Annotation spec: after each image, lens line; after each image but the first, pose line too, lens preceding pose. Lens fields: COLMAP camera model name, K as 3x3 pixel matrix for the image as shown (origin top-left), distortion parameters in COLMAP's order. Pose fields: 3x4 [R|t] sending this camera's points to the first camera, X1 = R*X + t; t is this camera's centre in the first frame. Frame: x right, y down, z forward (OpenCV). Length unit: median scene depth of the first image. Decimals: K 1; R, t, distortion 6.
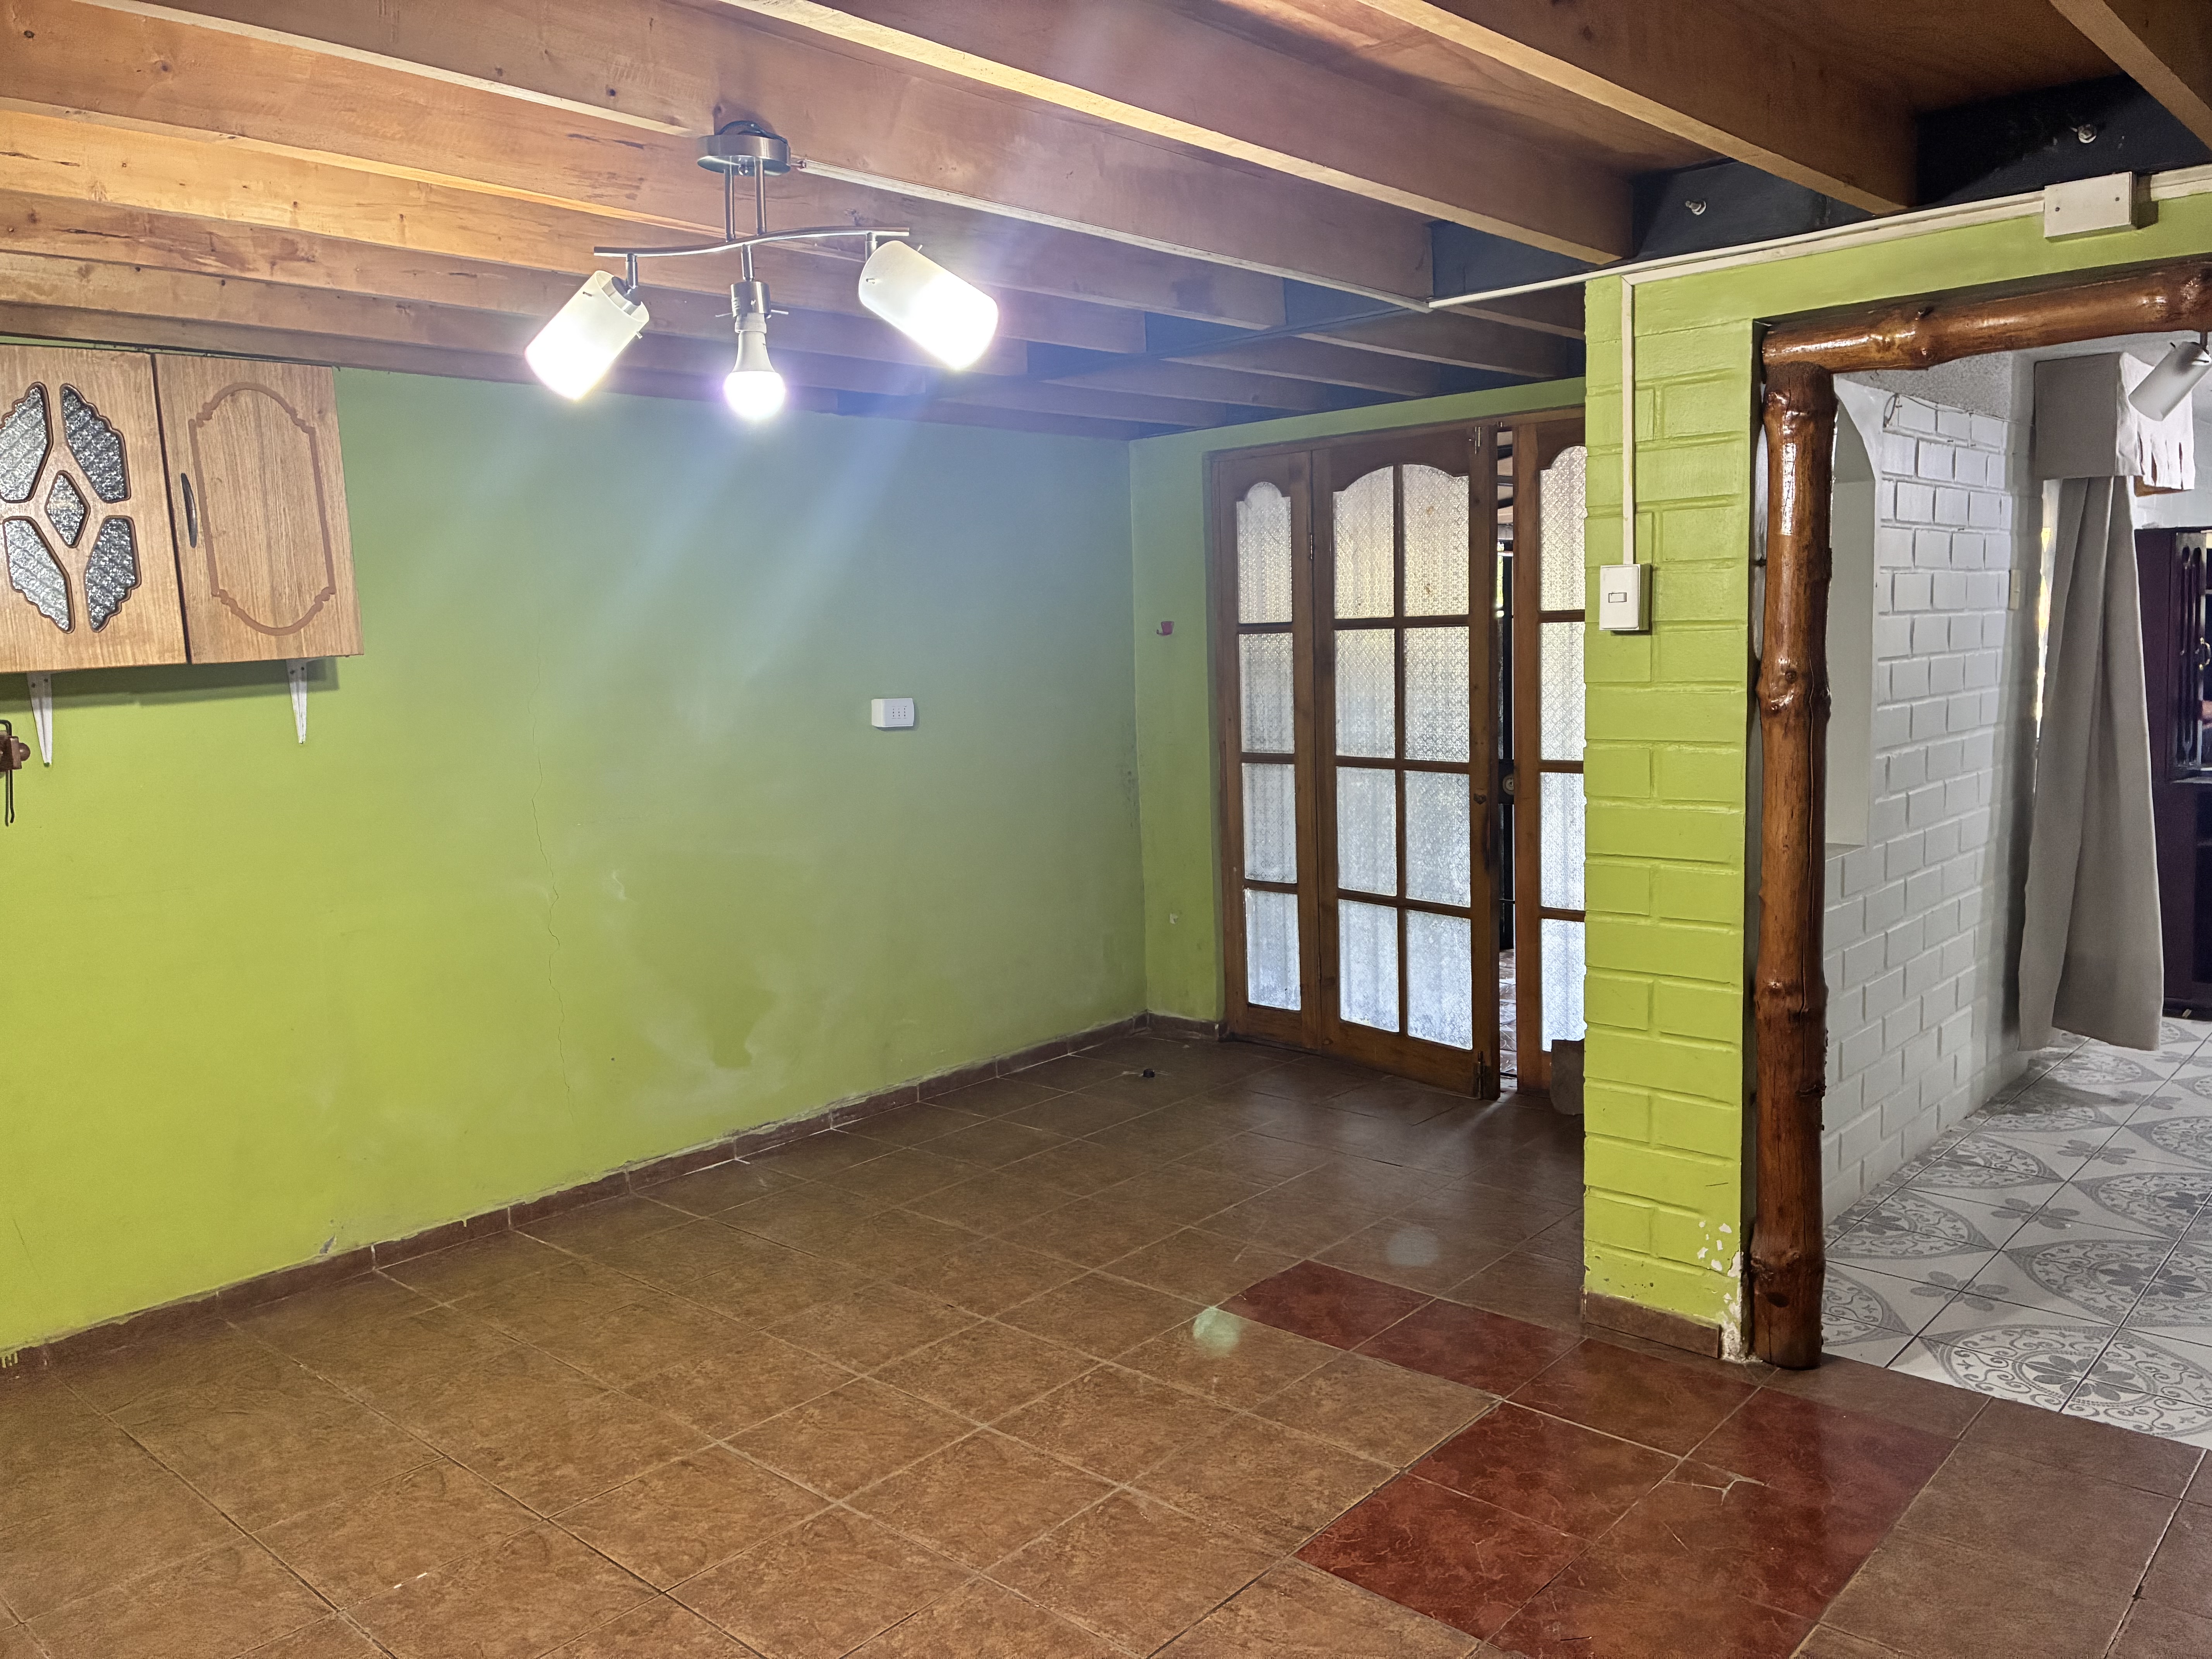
lens RADIAL K [[1654.2, 0, 1101.5], [0, 1654.2, 825.0], [0, 0, 1]] dist [0.078214, -0.092009]
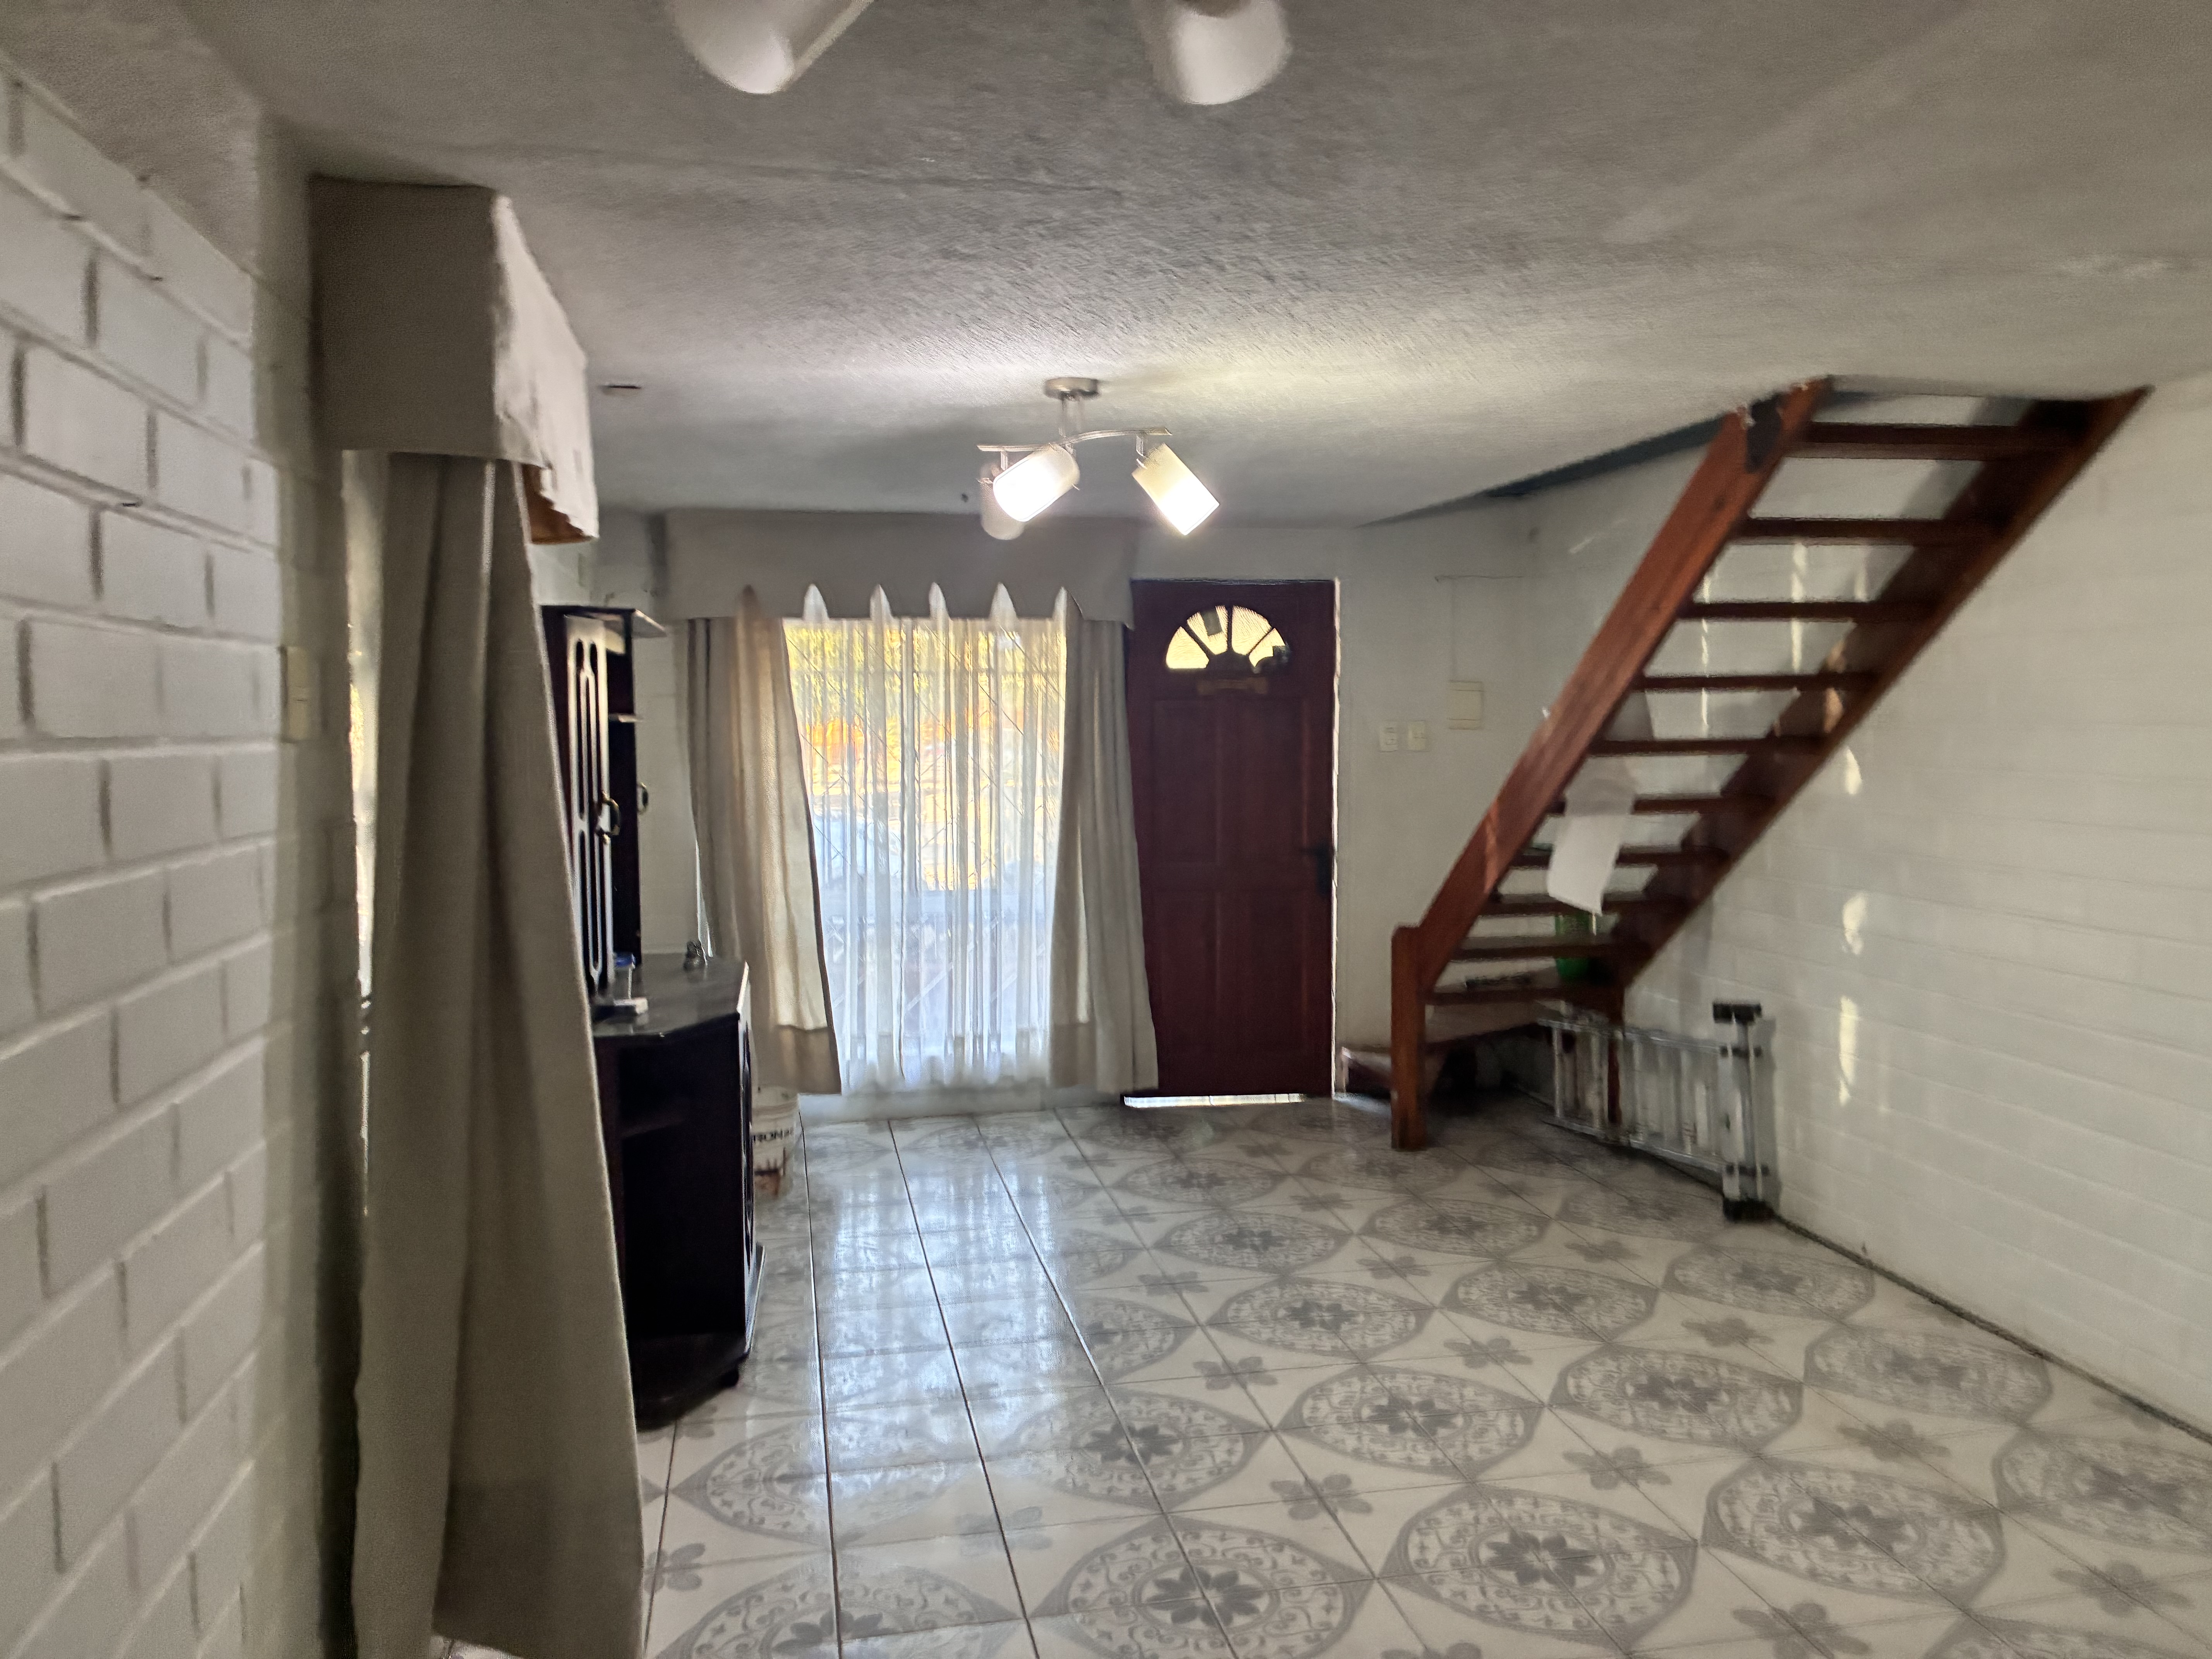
lens RADIAL K [[1543.1, 0, 1121.6], [0, 1543.1, 783.4], [0, 0, 1]] dist [0.254959, -0.332607]
pose [[0.566503, -0.005591, 0.824041, 0.506003], [0.081010, 0.995511, -0.048937, -0.124597], [-0.820068, 0.094479, 0.564413, 0.933012]]
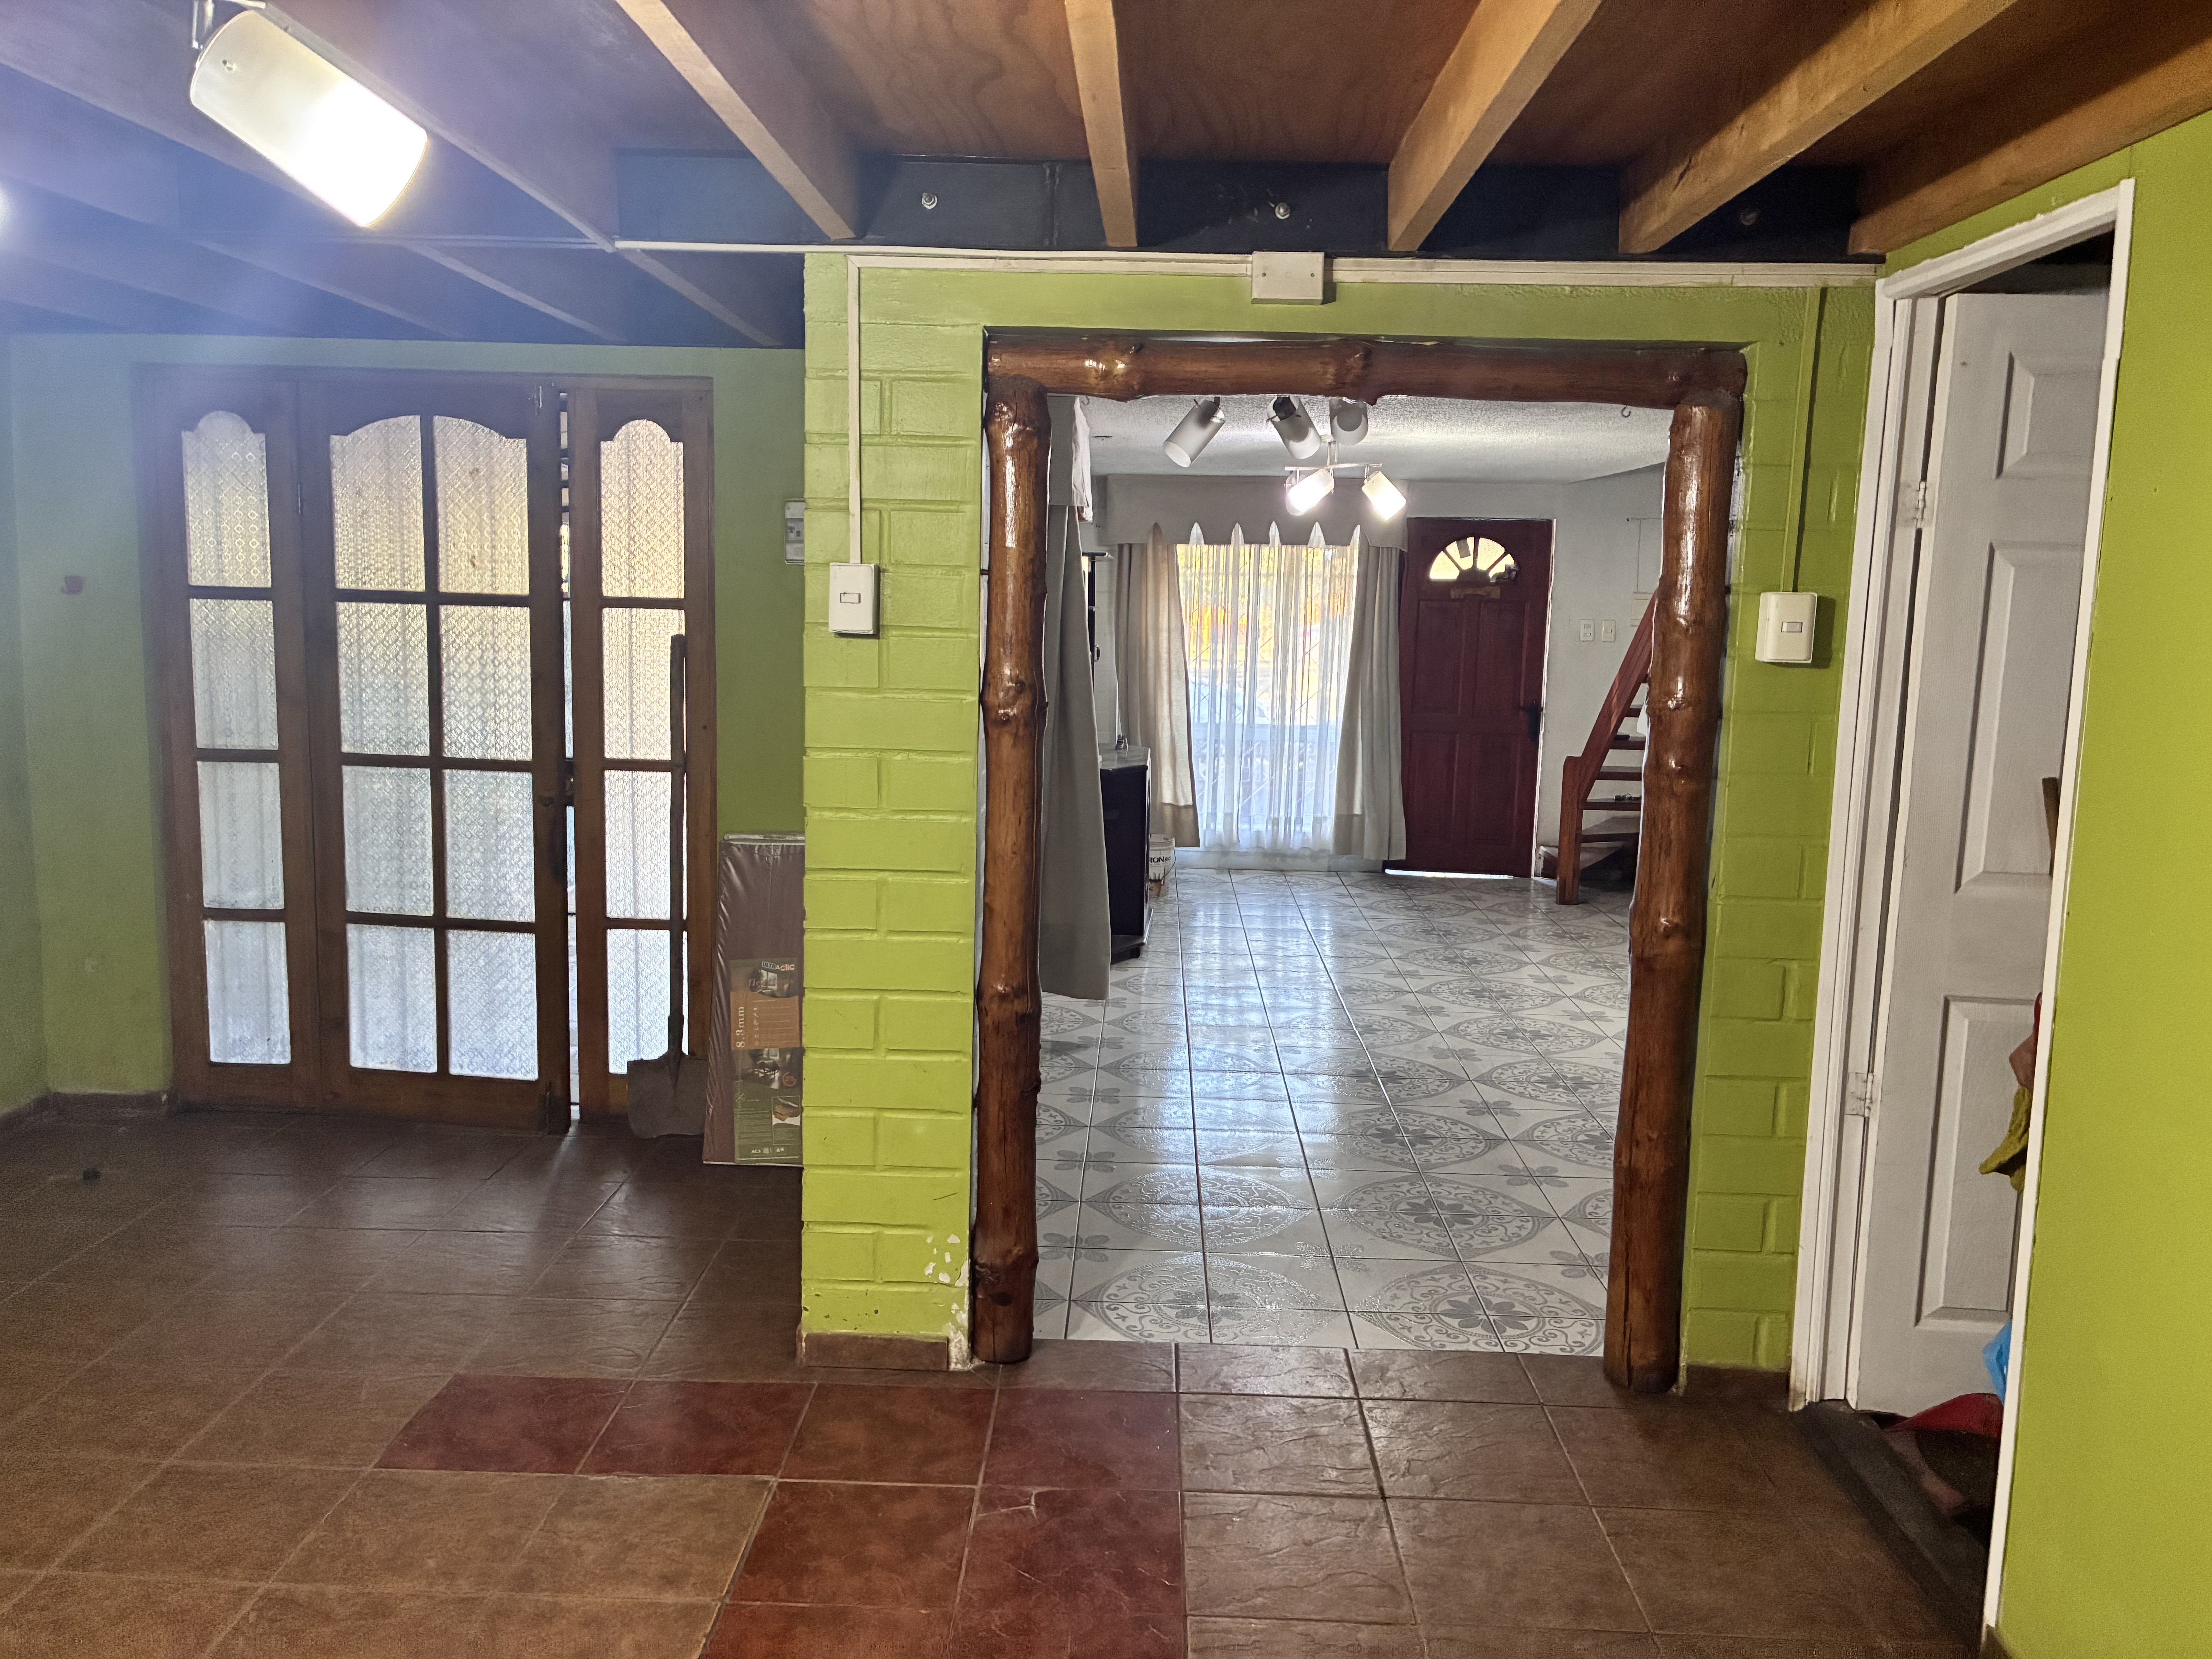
lens RADIAL K [[1675.5, 0, 1091.8], [0, 1675.5, 812.6], [0, 0, 1]] dist [0.071451, -0.091305]
pose [[0.760807, -0.034325, 0.648069, -0.199042], [0.028757, 0.999403, 0.019175, -0.028043], [-0.648340, 0.004048, 0.761340, 0.179569]]
